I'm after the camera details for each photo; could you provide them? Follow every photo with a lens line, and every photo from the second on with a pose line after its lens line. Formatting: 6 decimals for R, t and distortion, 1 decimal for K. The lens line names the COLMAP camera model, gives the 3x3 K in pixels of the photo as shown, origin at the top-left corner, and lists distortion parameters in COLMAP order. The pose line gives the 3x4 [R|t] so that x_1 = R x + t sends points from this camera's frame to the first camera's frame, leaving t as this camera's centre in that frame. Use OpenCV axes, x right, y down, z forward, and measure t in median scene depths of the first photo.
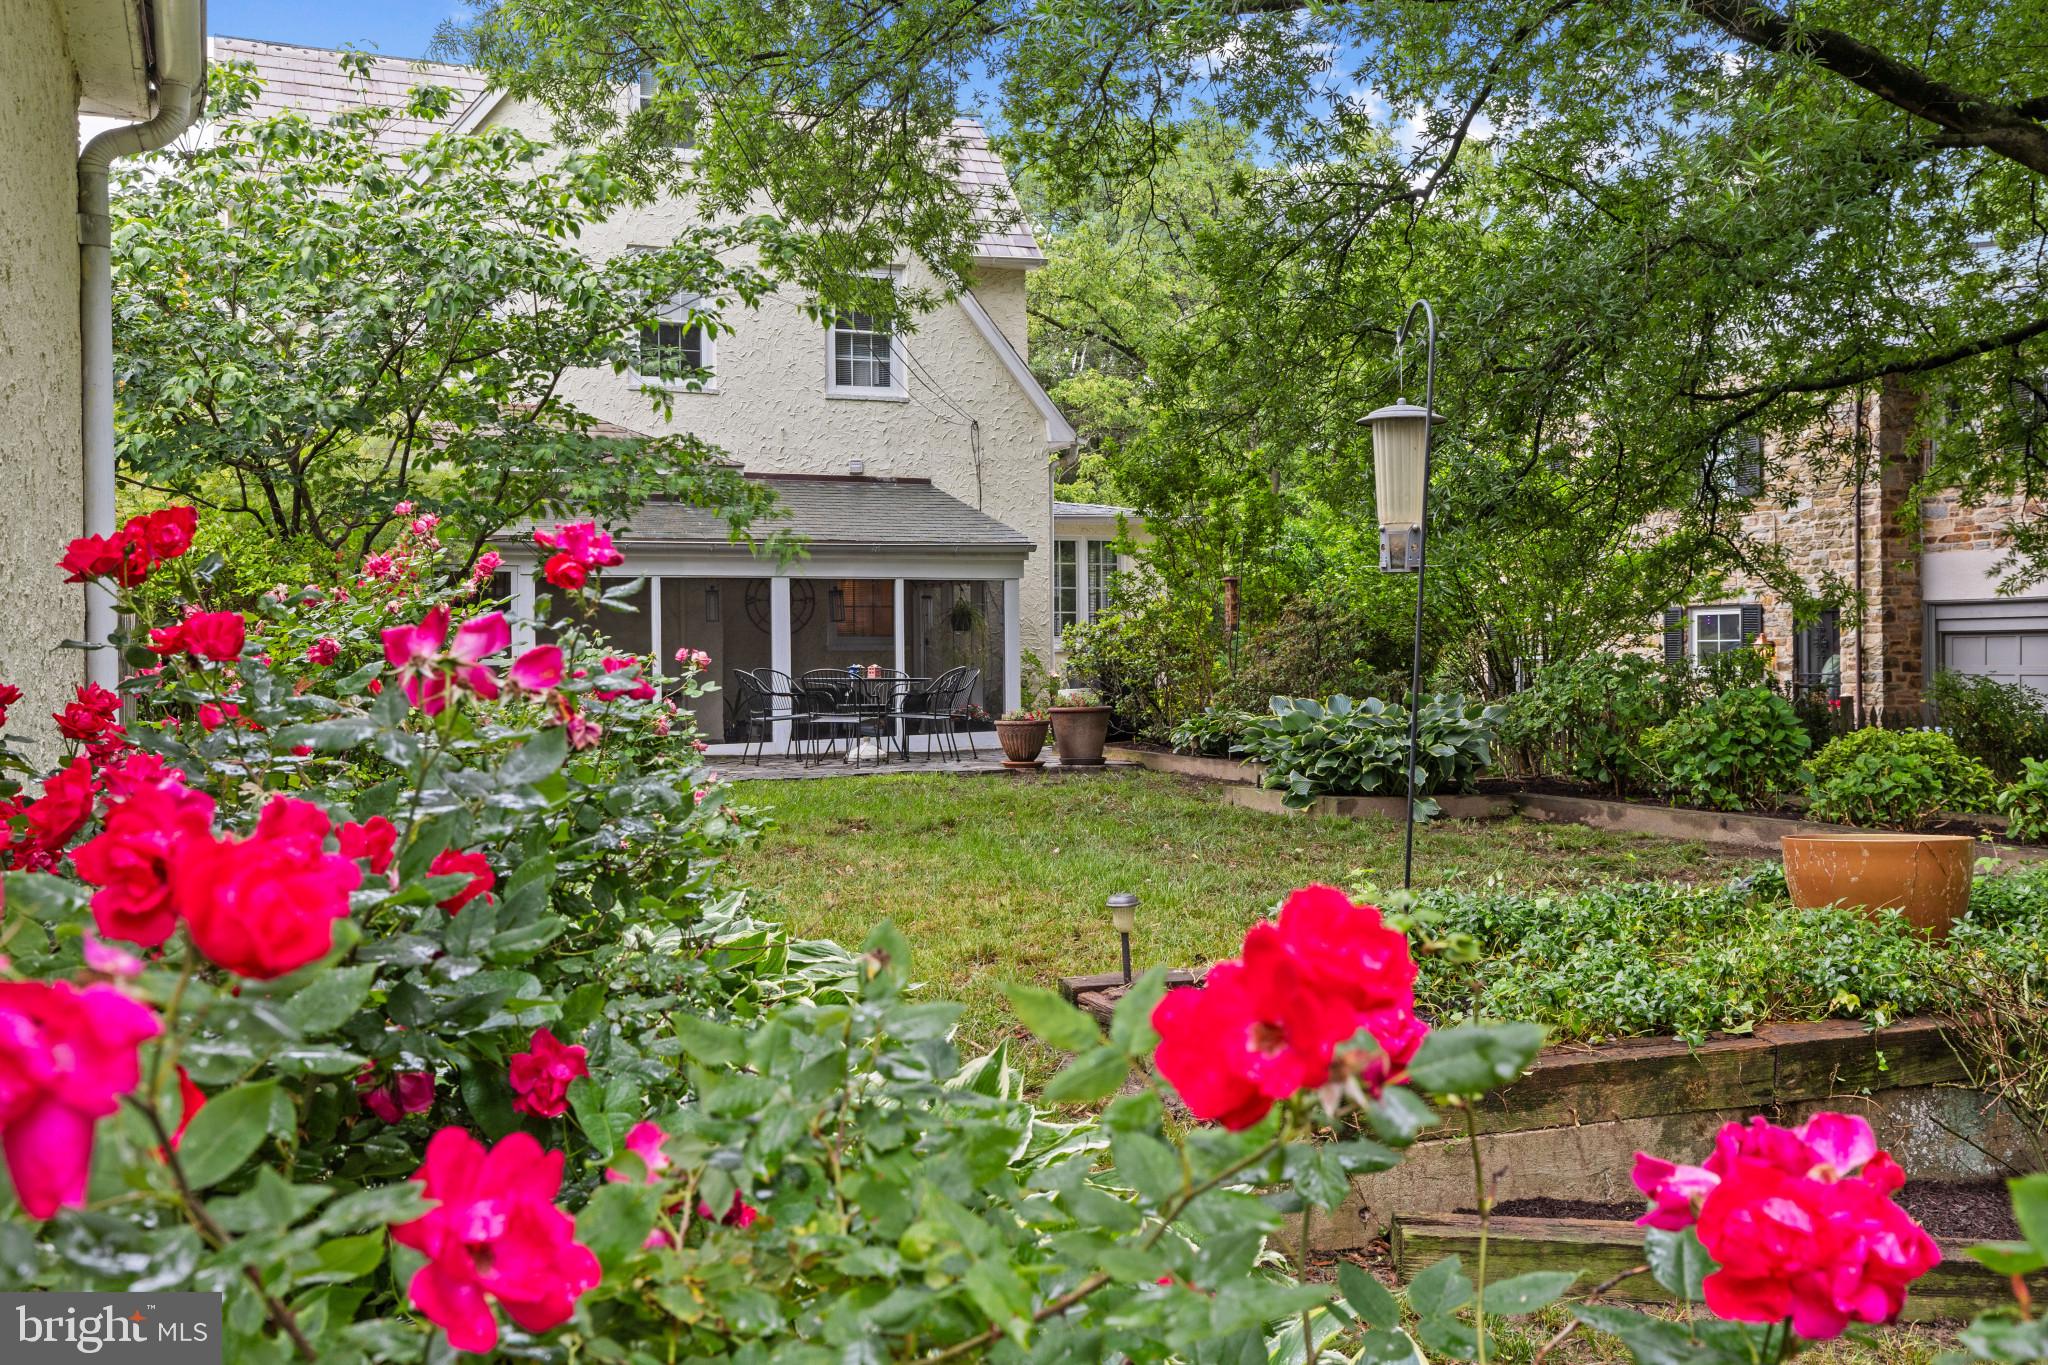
lens RADIAL K [[1866.0, 0, 1026.4], [0, 1866.0, 695.4], [0, 0, 1]] dist [-0.021304, 0.019658]
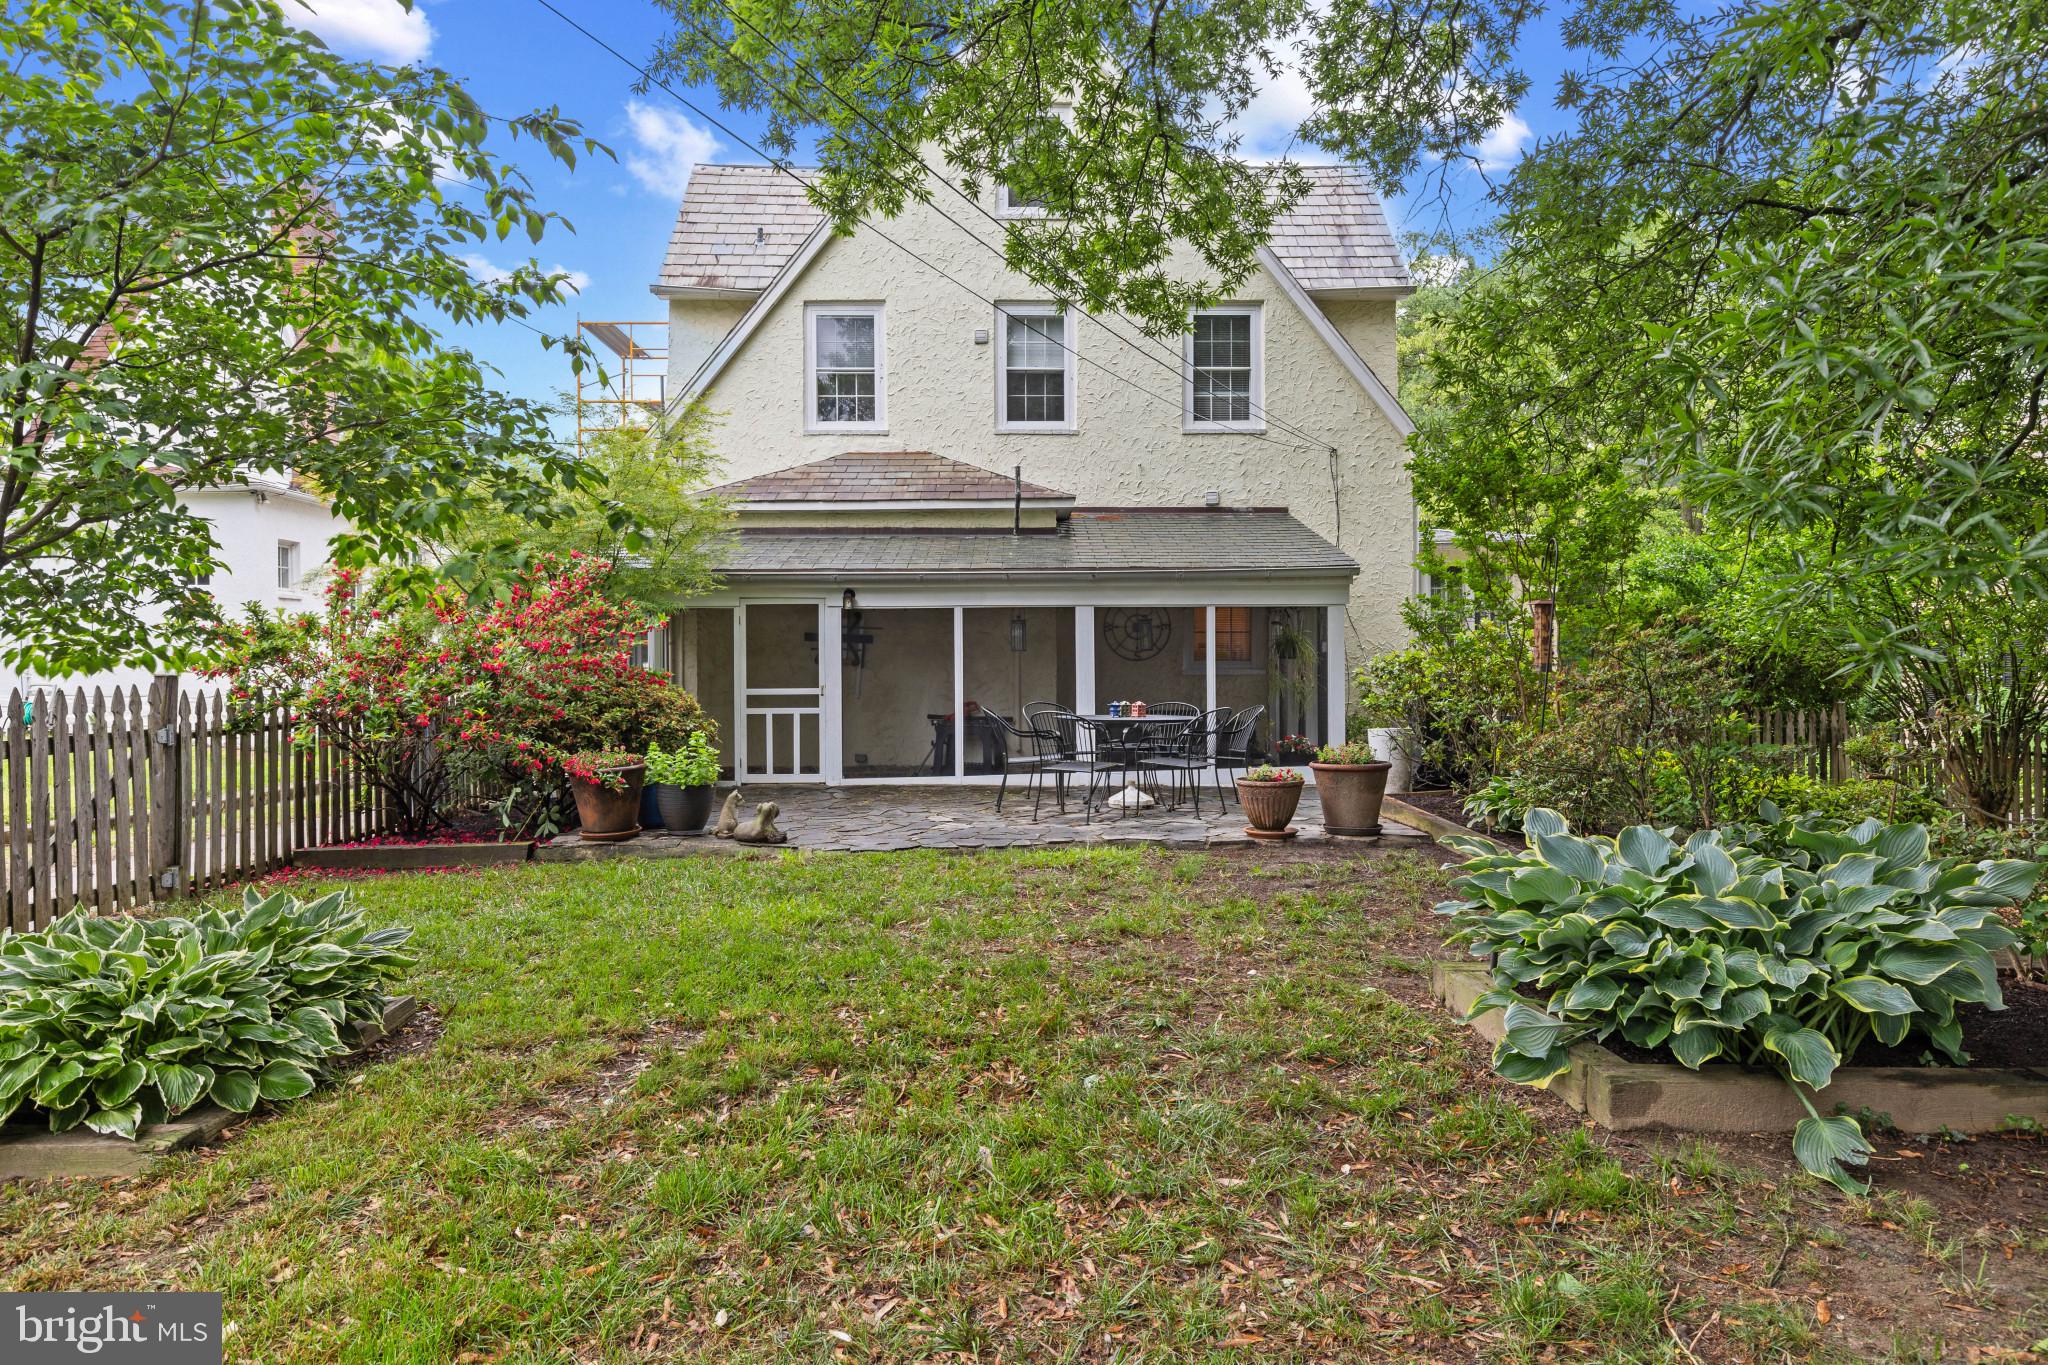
lens RADIAL K [[1248.4, 0, 1043.5], [0, 1248.4, 685.9], [0, 0, 1]] dist [-0.008442, 0.009397]
pose [[0.934851, 0.010532, -0.354885, 0.082797], [-0.009381, 0.999944, 0.004965, -0.024613], [0.354917, -0.001312, 0.934897, 0.381144]]
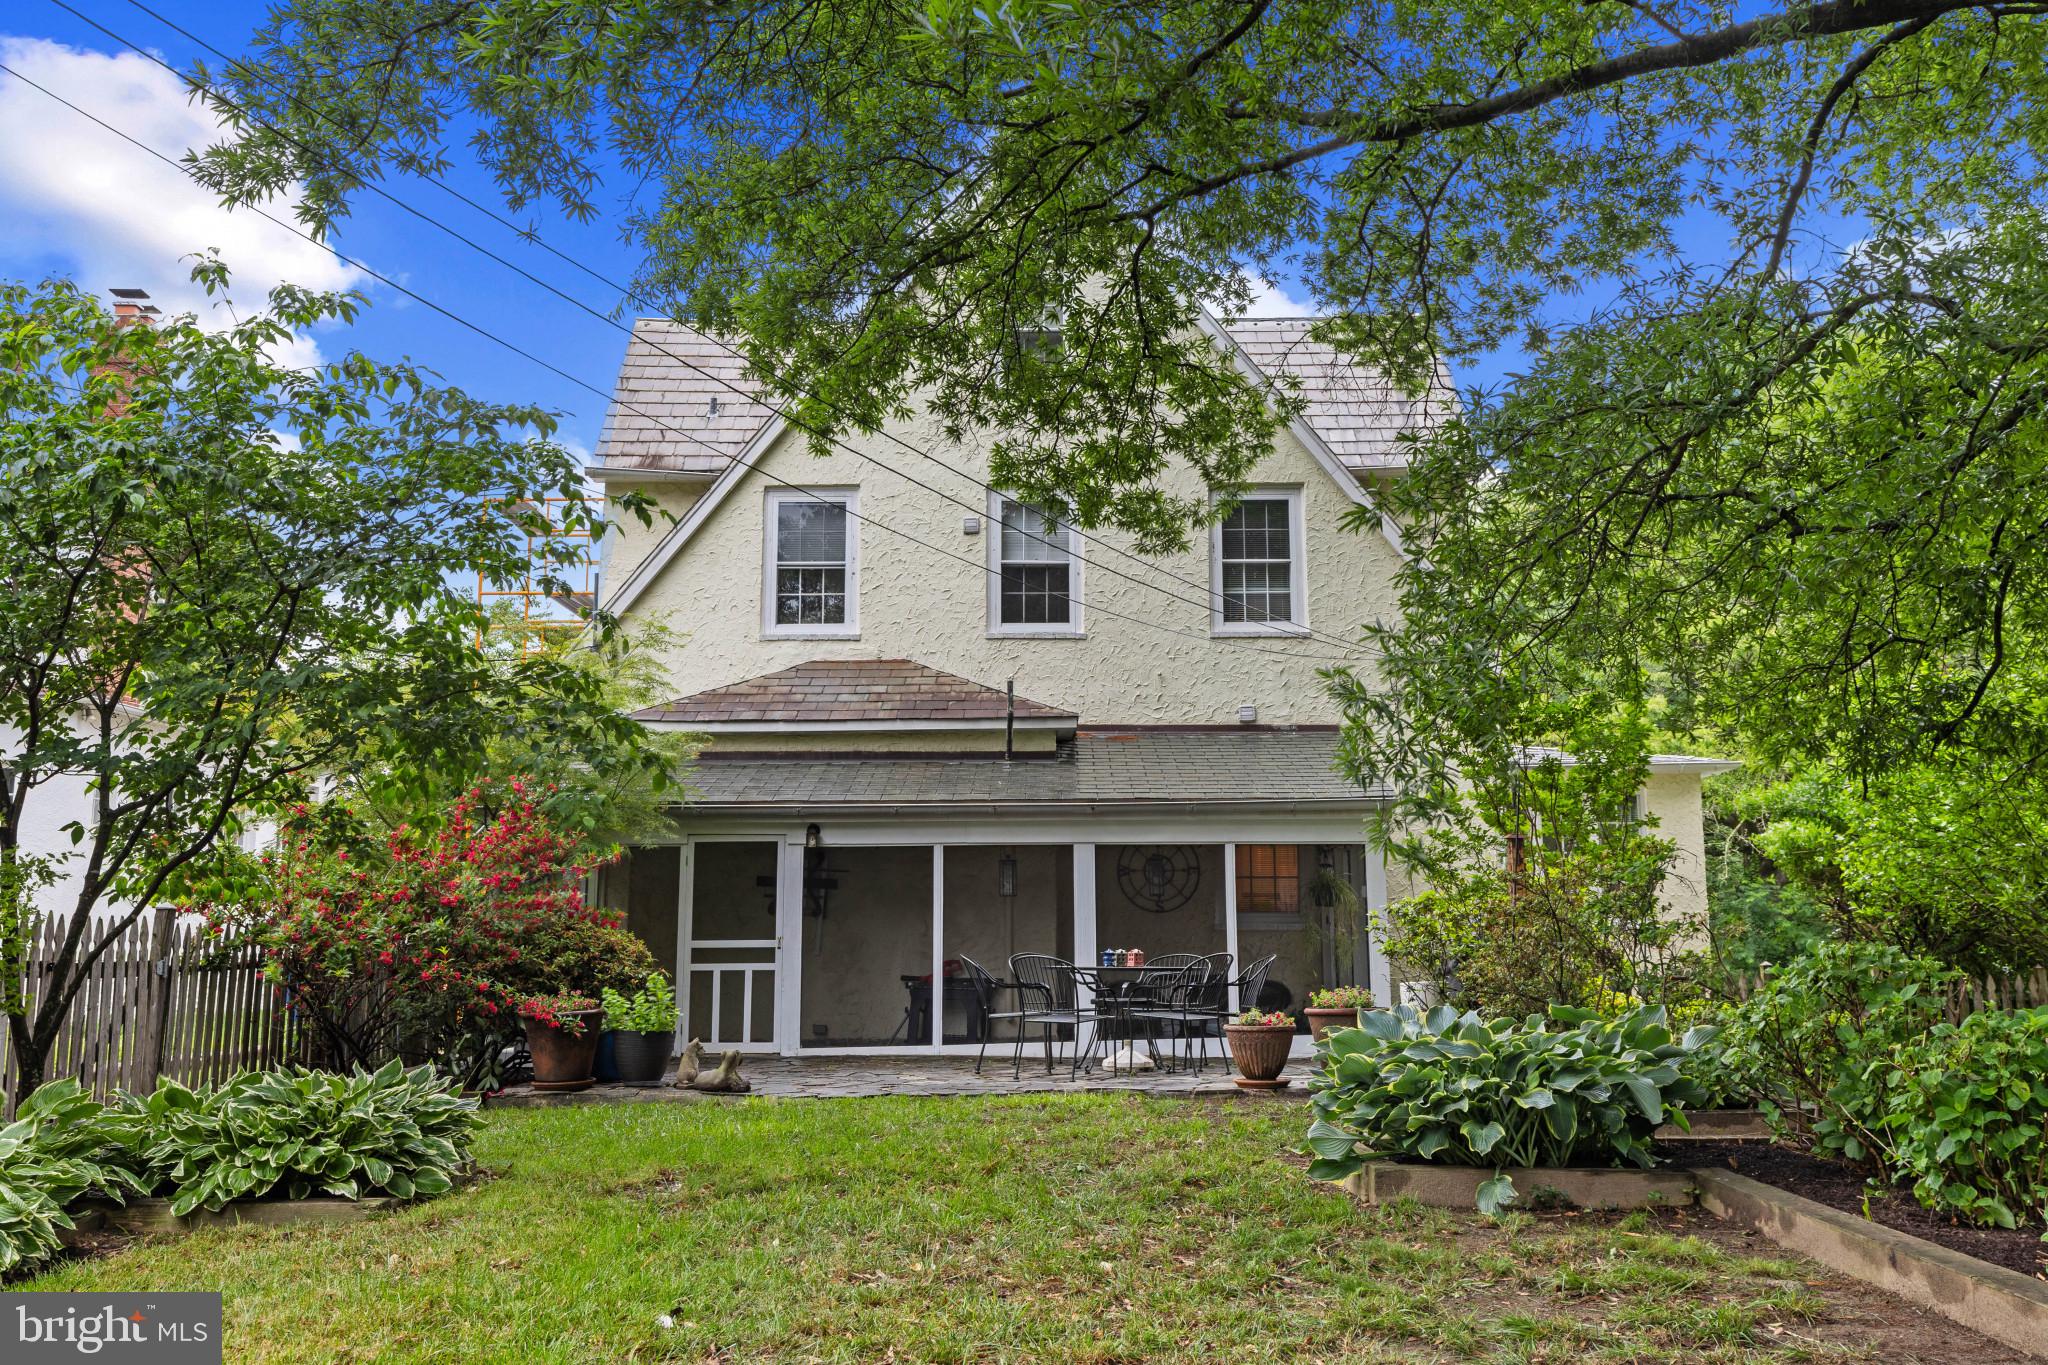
lens RADIAL K [[1927.1, 0, 1066.8], [0, 1927.1, 592.3], [0, 0, 1]] dist [0.008282, 0.000000]
pose [[0.931561, -0.060898, -0.358450, 0.186276], [-0.009324, 0.981548, -0.190991, -0.007756], [0.363467, 0.181262, 0.913803, 0.171878]]
